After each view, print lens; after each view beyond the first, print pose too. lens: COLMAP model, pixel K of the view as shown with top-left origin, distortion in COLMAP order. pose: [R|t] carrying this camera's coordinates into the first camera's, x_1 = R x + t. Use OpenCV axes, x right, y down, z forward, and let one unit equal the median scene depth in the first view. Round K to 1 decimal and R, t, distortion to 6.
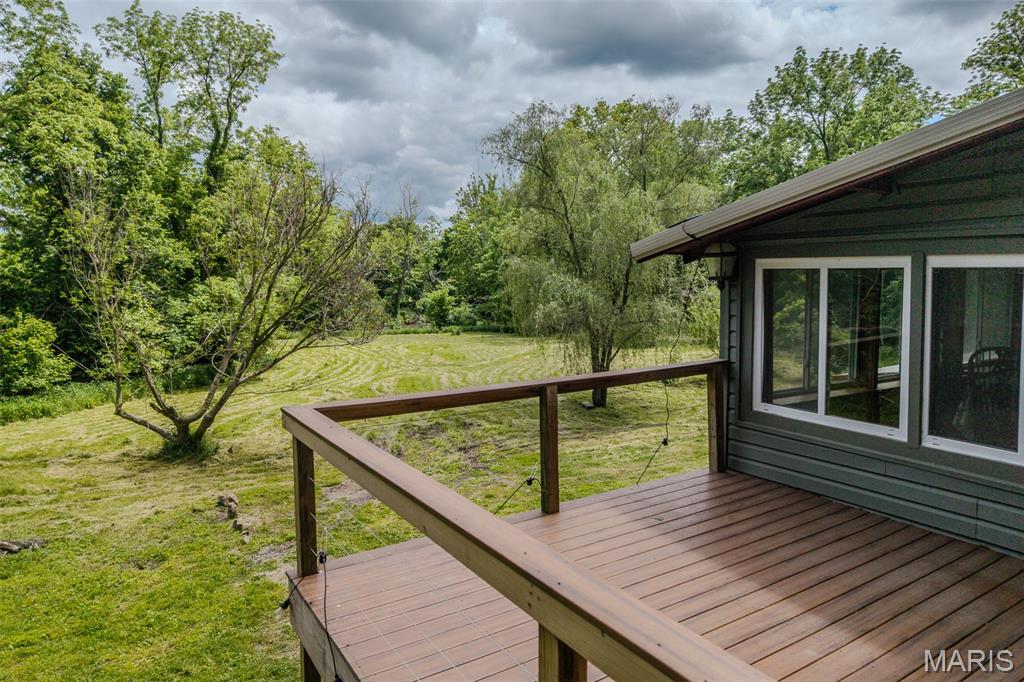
lens RADIAL K [[682.4, 0, 512.8], [0, 682.4, 365.6], [0, 0, 1]] dist [0.054602, -0.077511]
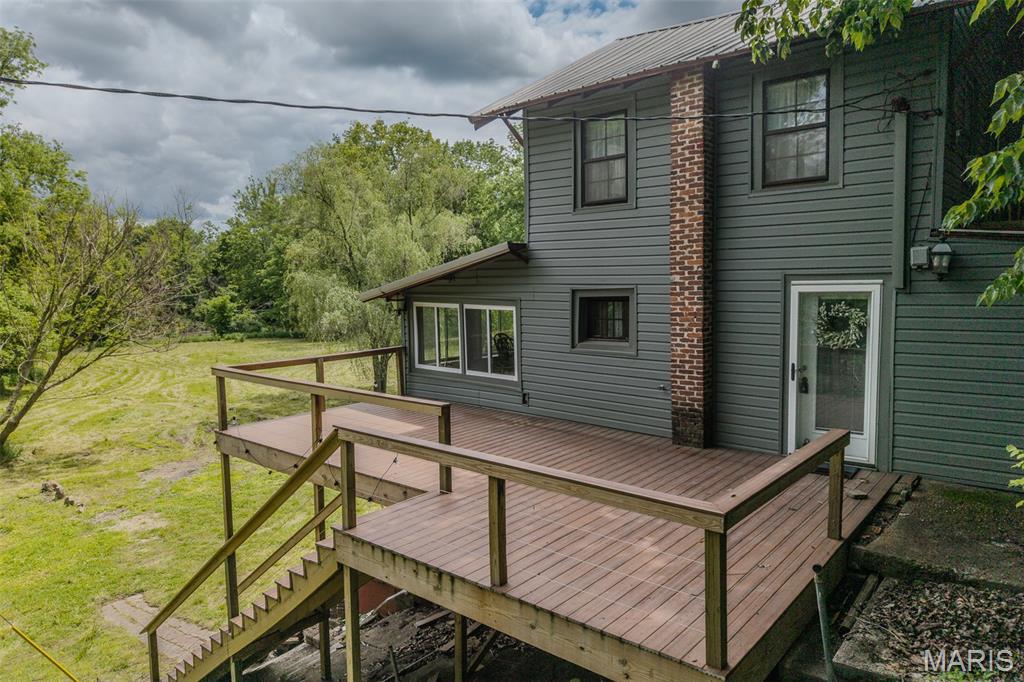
lens RADIAL K [[712.2, 0, 534.1], [0, 712.2, 335.4], [0, 0, 1]] dist [-0.026318, 0.038248]
pose [[0.949053, -0.027395, 0.313924, -0.000956], [0.042339, 0.998266, -0.040885, 0.005194], [-0.312260, 0.052093, 0.948567, -0.100322]]
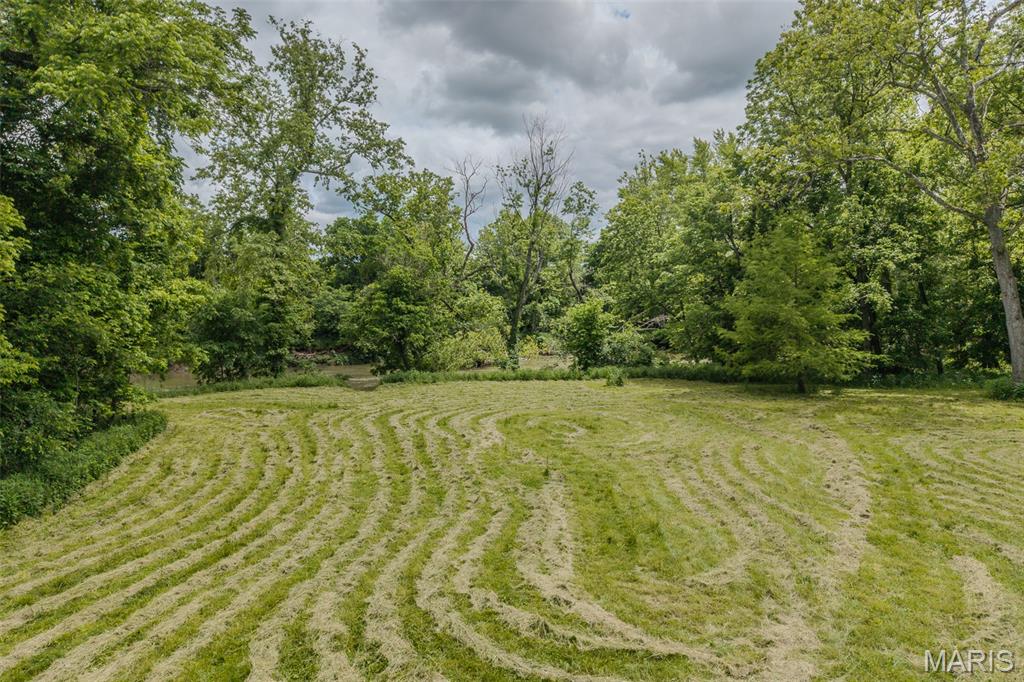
lens RADIAL K [[682.4, 0, 512.8], [0, 682.4, 365.6], [0, 0, 1]] dist [0.054602, -0.077511]
pose [[0.974516, 0.023559, -0.223076, -0.039074], [-0.031384, 0.999008, -0.031600, -0.036904], [0.222111, 0.037796, 0.974289, 0.424792]]
